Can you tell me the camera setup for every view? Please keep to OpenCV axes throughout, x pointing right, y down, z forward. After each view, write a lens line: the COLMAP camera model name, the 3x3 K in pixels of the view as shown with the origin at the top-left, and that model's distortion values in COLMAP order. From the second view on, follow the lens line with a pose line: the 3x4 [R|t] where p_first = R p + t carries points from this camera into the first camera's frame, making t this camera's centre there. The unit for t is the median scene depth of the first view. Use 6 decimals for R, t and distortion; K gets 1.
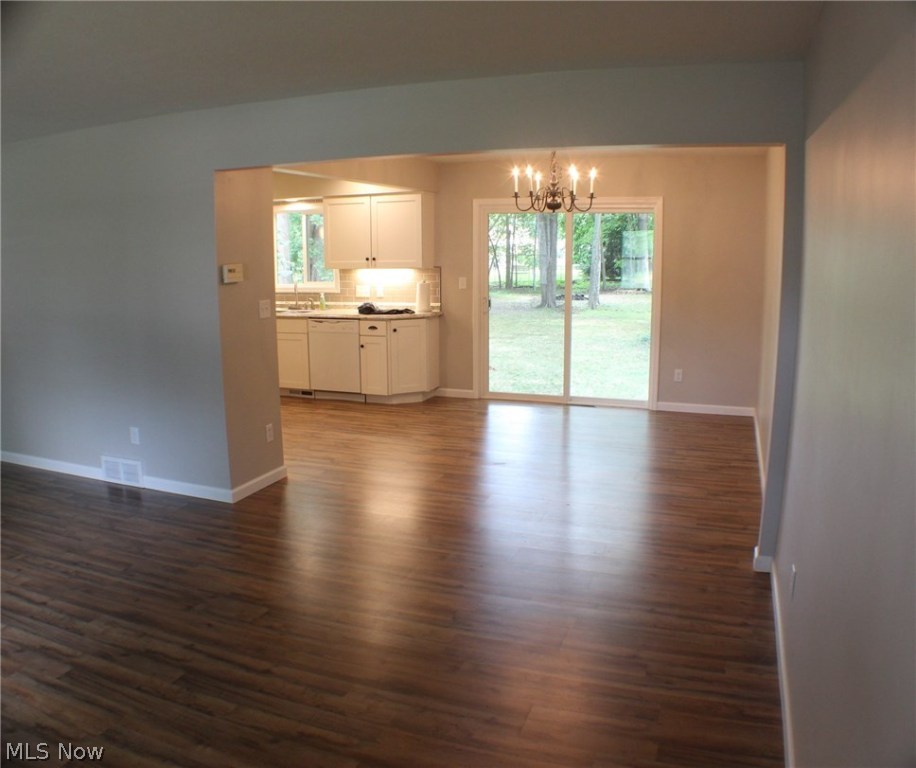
lens RADIAL K [[720.6, 0, 484.9], [0, 720.6, 382.6], [0, 0, 1]] dist [-0.194894, -0.000048]
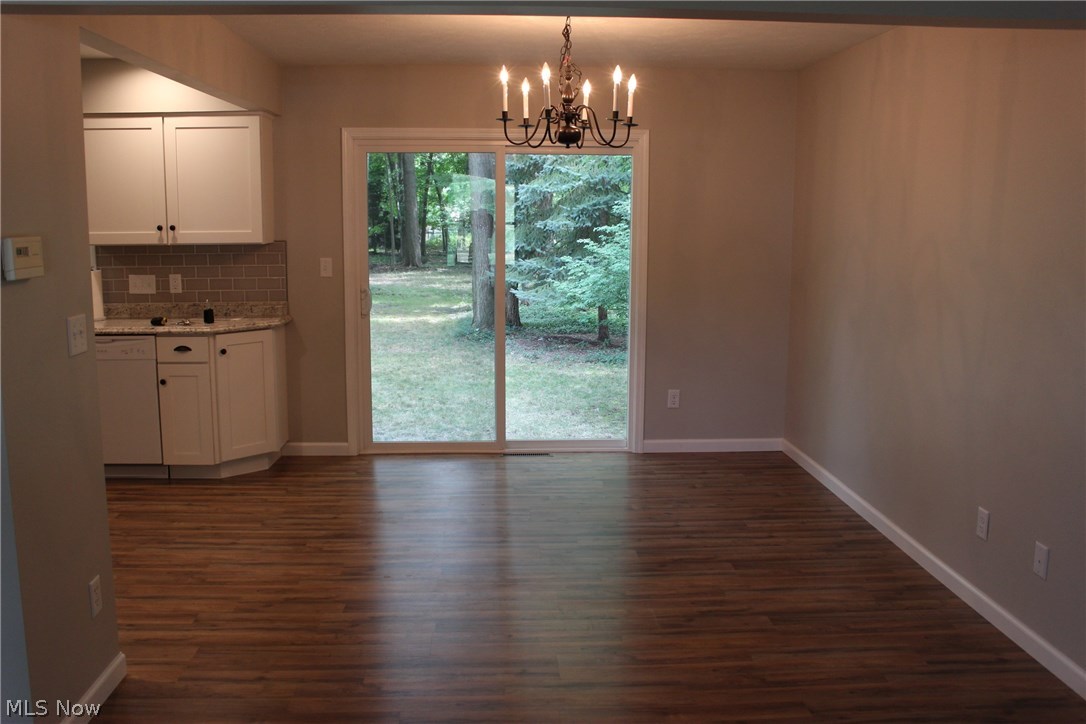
lens RADIAL K [[943.8, 0, 543.0], [0, 943.8, 362.0], [0, 0, 1]] dist [-0.154460, 0.133211]
pose [[0.928248, -0.051039, 0.368443, -0.157288], [0.060796, 0.998039, -0.014914, -0.036766], [-0.366959, 0.036244, 0.929531, 0.207357]]
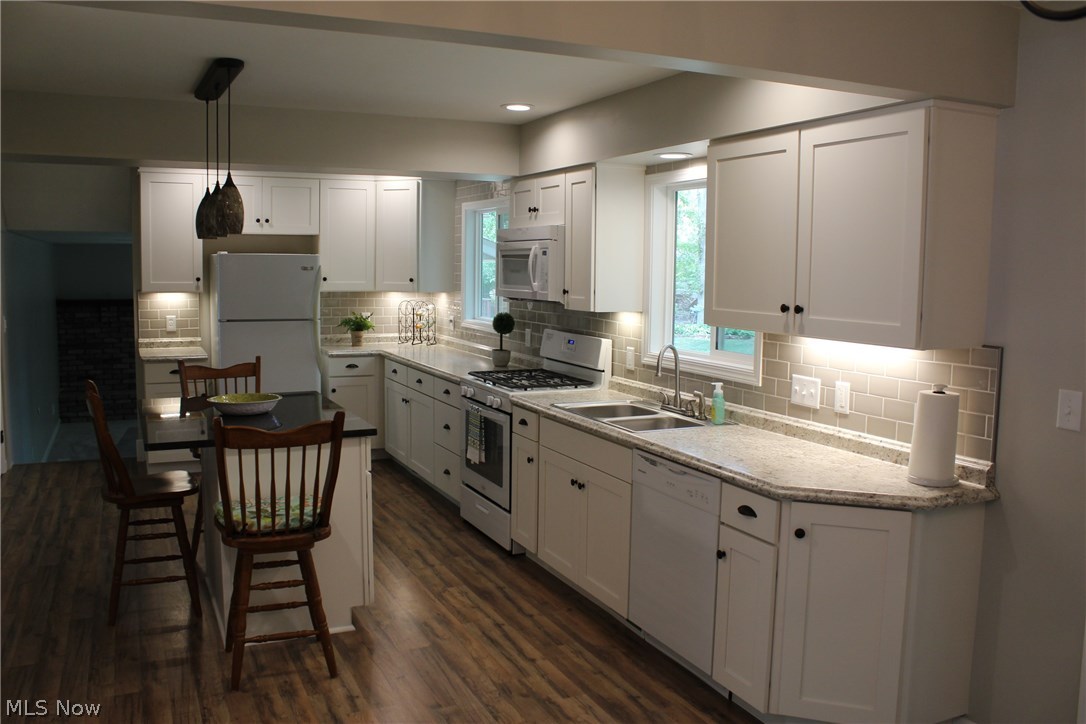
lens RADIAL K [[903.4, 0, 543.0], [0, 903.4, 362.0], [0, 0, 1]] dist [-0.147793, 0.115692]
pose [[0.692252, 0.088971, -0.716150, 0.073033], [-0.146483, 0.989036, -0.018722, -0.121143], [0.706633, 0.117865, 0.697695, 0.608481]]
